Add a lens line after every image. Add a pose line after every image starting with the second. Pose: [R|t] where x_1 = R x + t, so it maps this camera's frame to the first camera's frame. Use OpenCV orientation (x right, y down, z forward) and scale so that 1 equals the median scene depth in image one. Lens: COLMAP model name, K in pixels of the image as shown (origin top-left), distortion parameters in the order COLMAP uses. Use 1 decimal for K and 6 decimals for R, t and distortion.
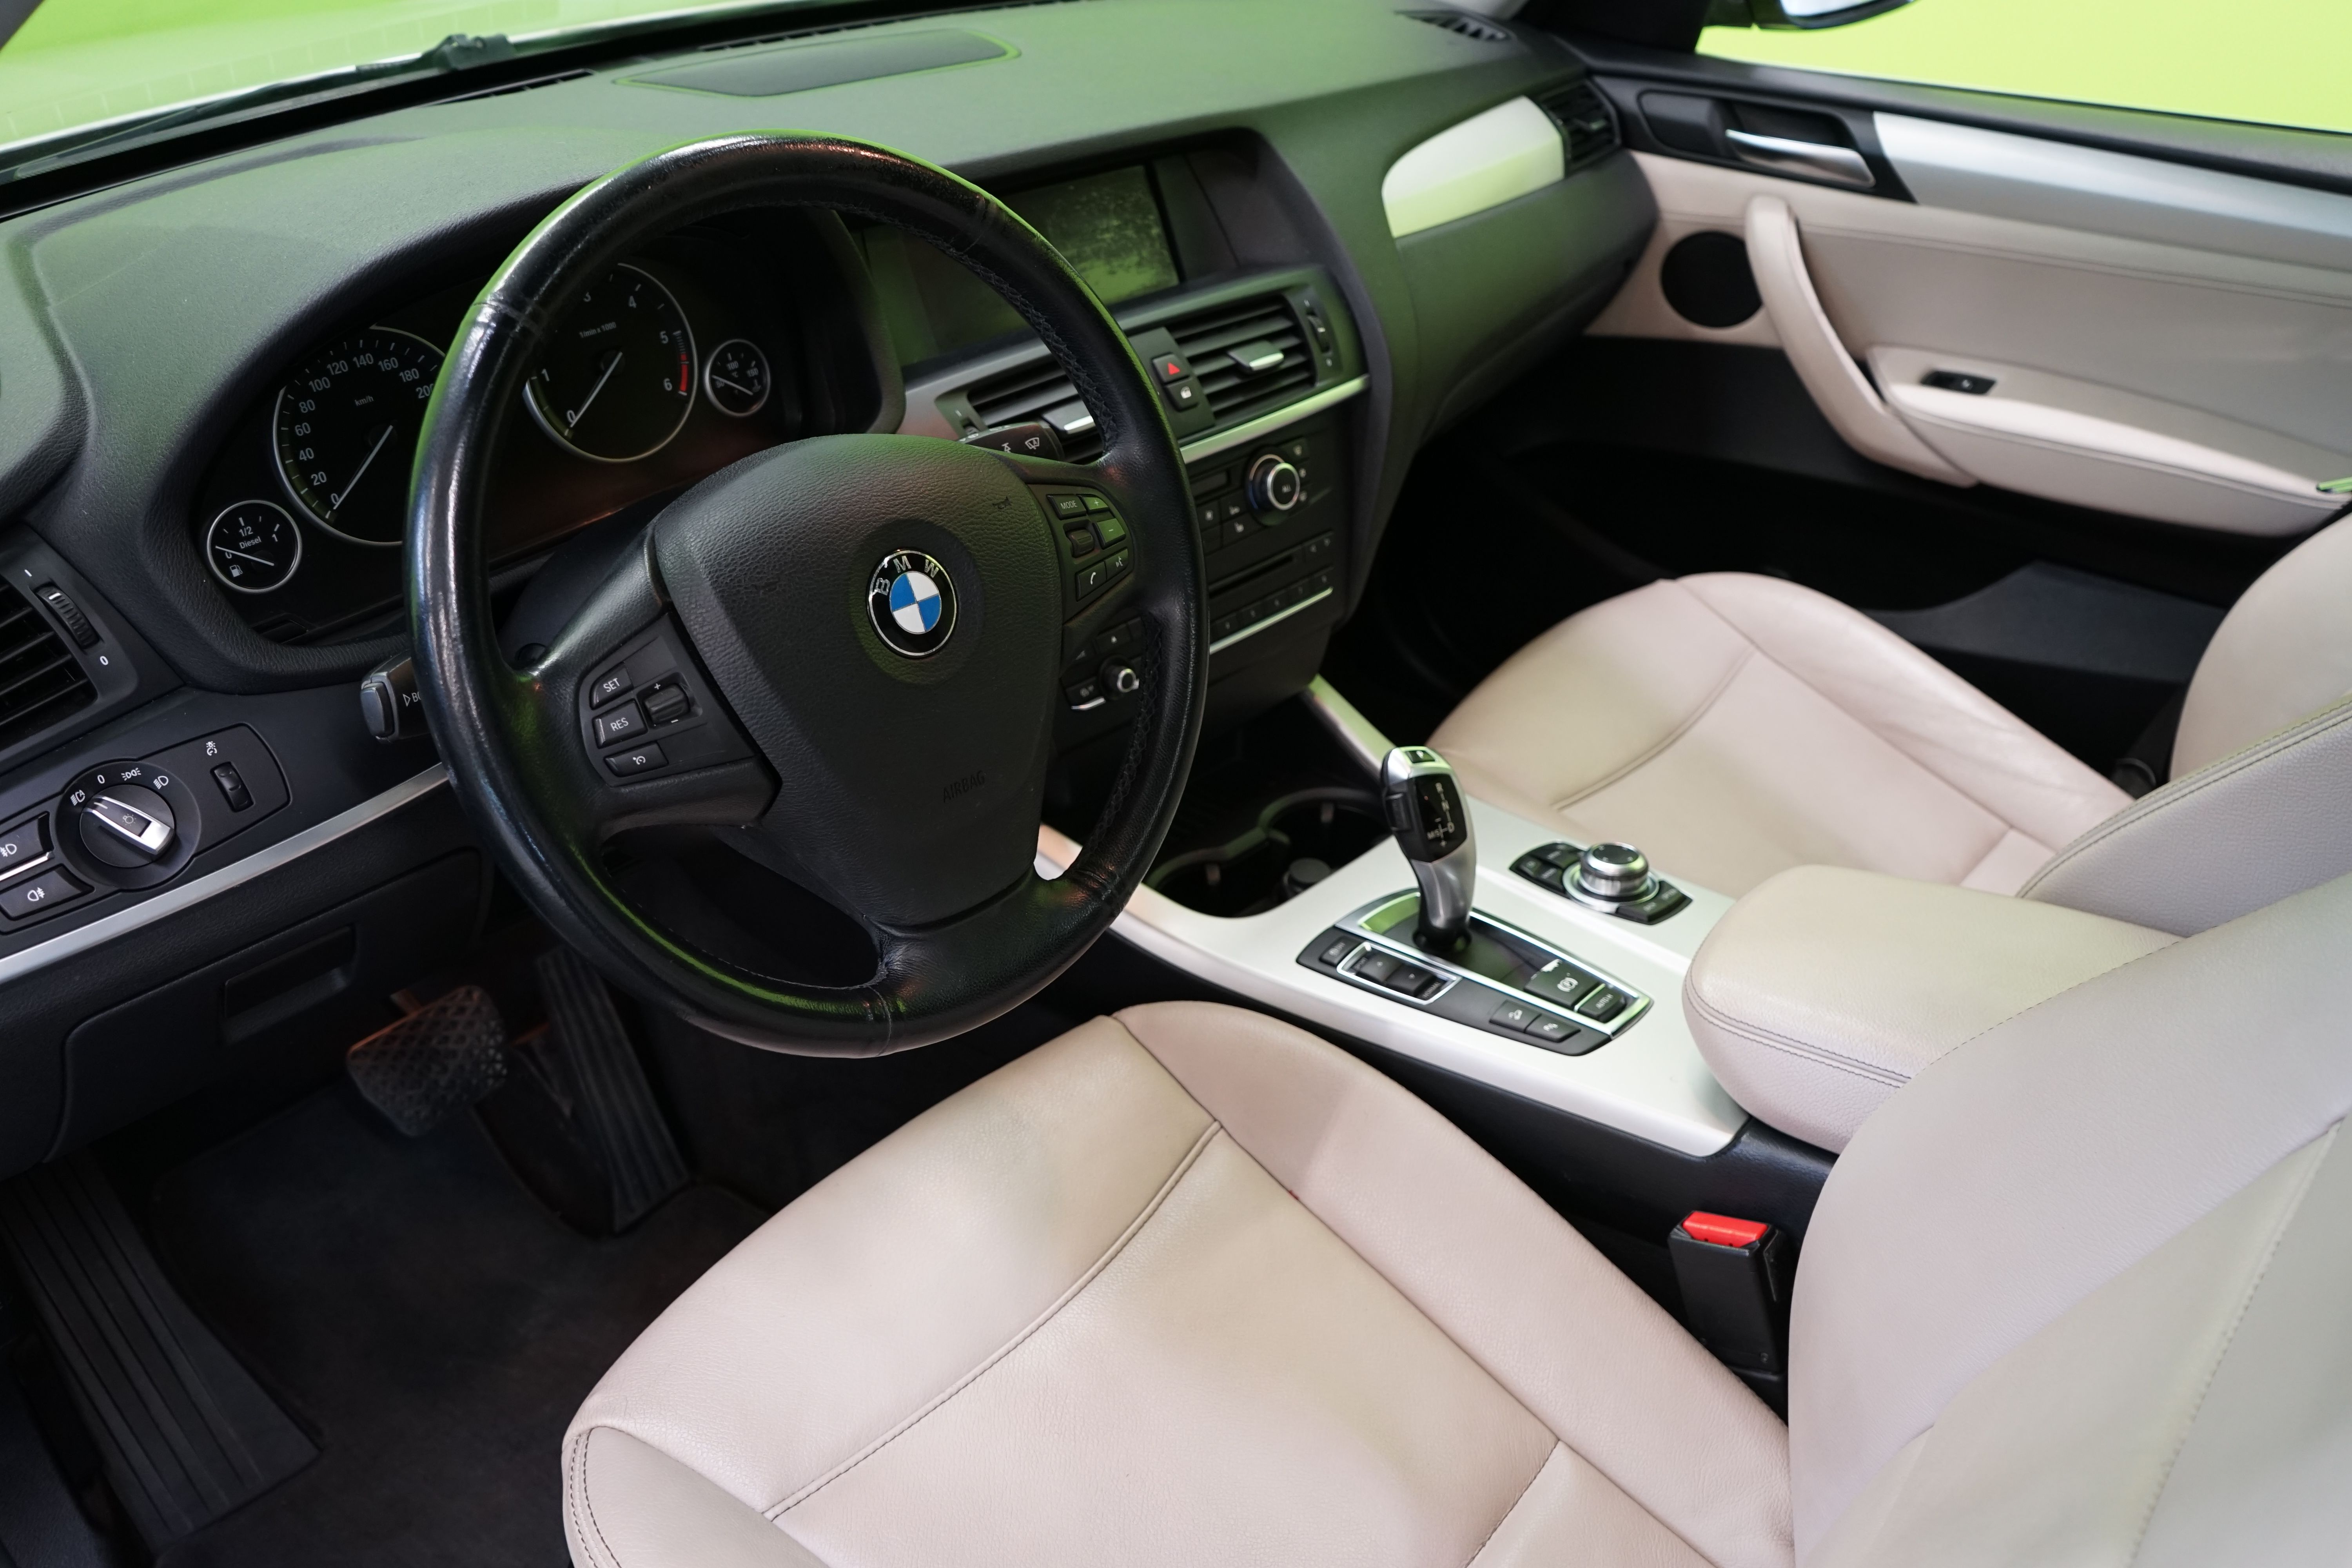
lens RADIAL K [[1911.0, 0, 1172.1], [0, 1911.0, 737.8], [0, 0, 1]] dist [-0.002581, 0.009401]
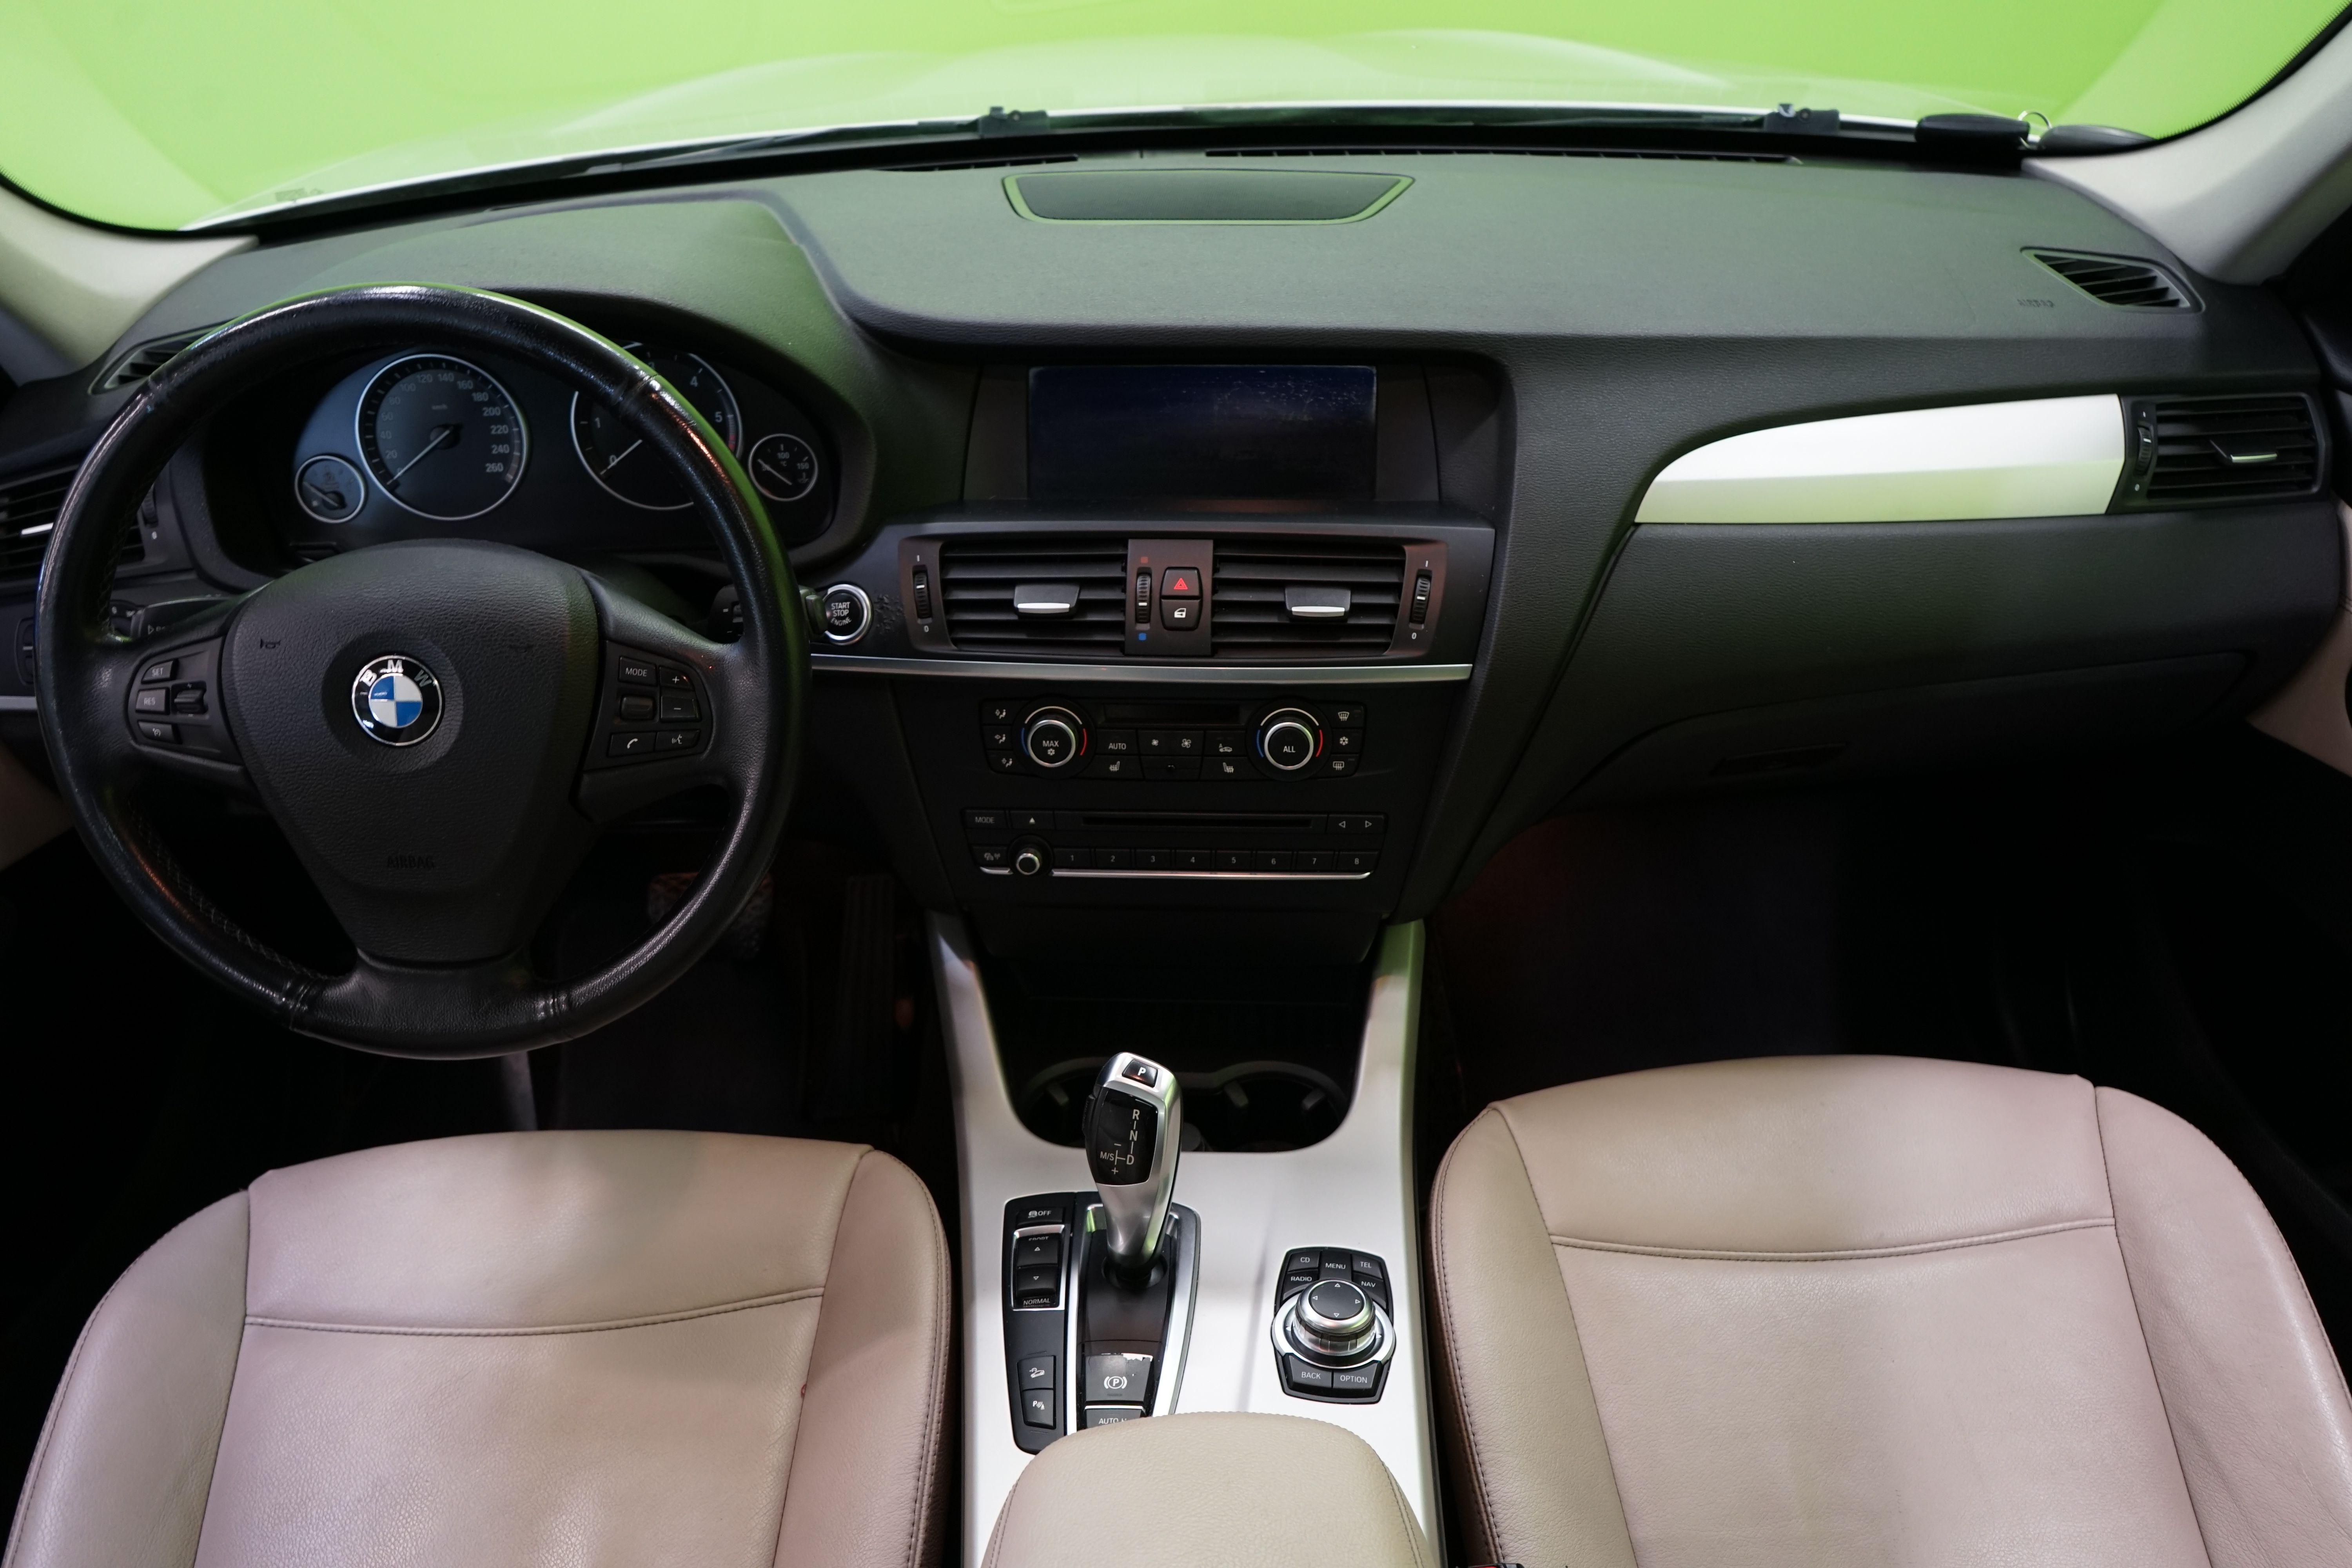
lens RADIAL K [[1911.0, 0, 1172.1], [0, 1911.0, 737.8], [0, 0, 1]] dist [-0.002581, 0.009401]
pose [[0.651594, 0.375855, -0.658907, 0.713861], [-0.354258, 0.918854, 0.173808, -0.315468], [0.670766, 0.120171, 0.731869, 0.348279]]
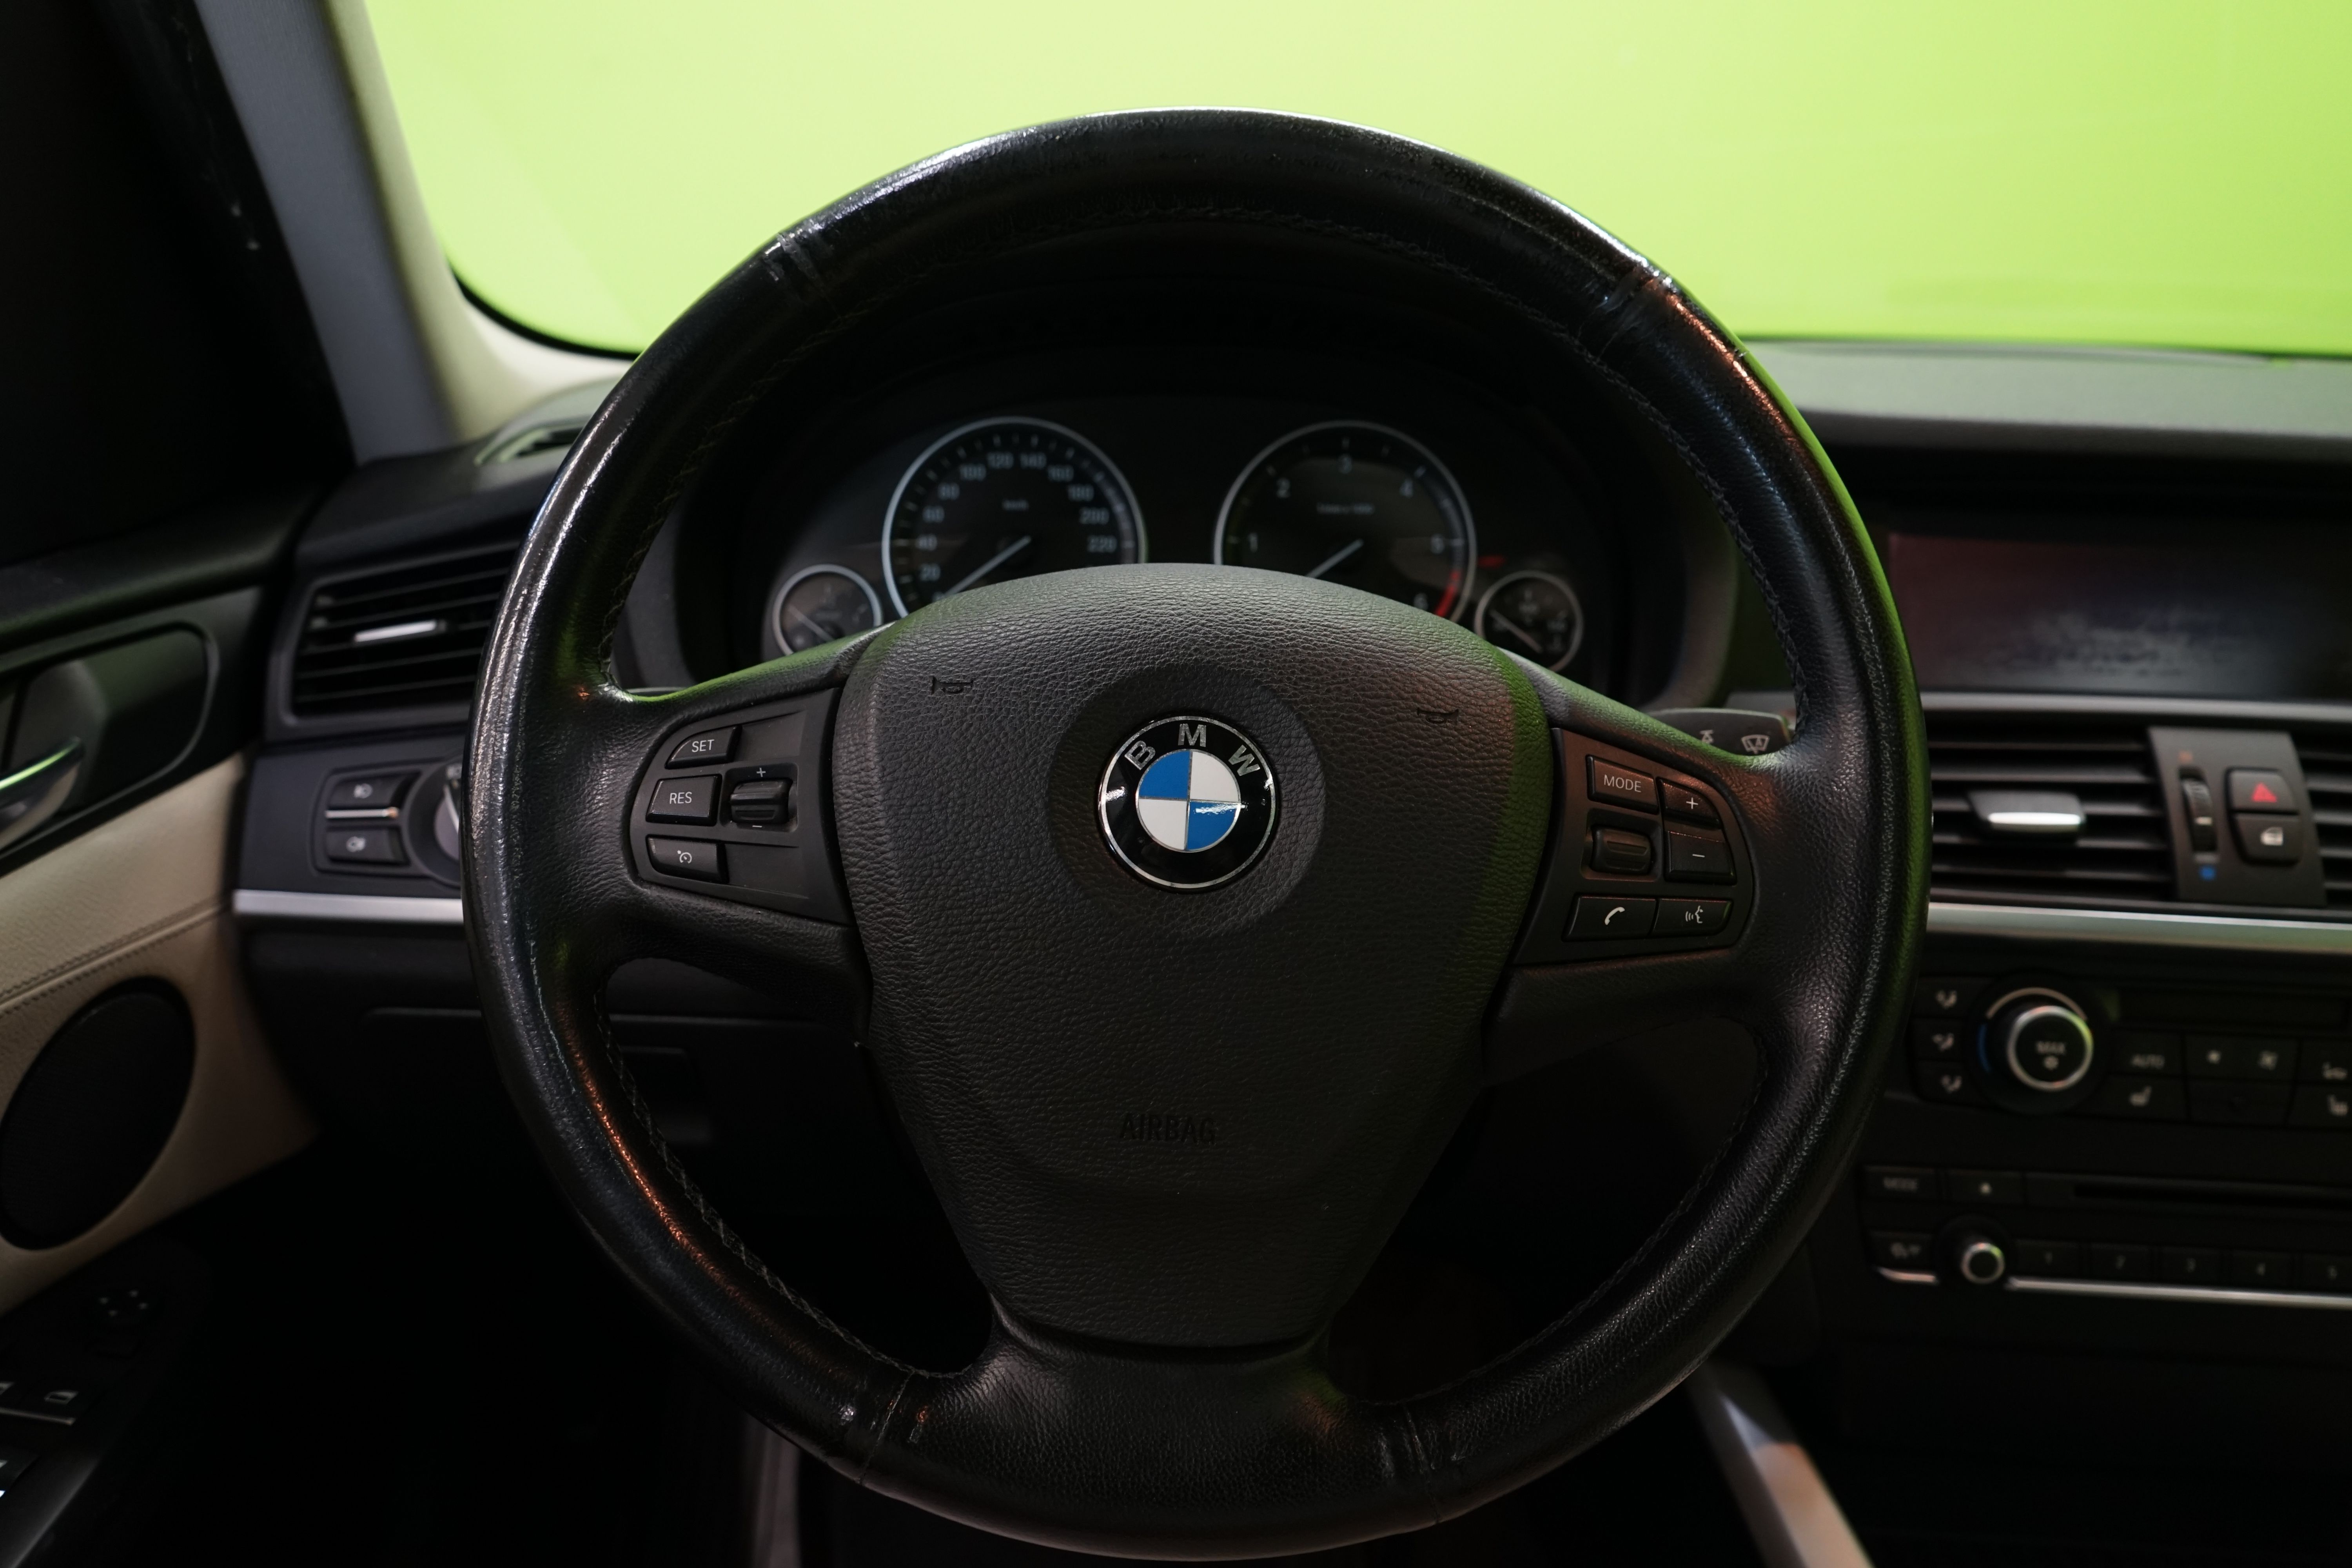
lens RADIAL K [[1888.4, 0, 1188.9], [0, 1888.4, 786.8], [0, 0, 1]] dist [-0.006703, 0.001405]
pose [[0.651147, 0.216632, -0.727378, 0.223554], [-0.399695, 0.912604, -0.086009, -0.017646], [0.645176, 0.346733, 0.680826, 0.443282]]
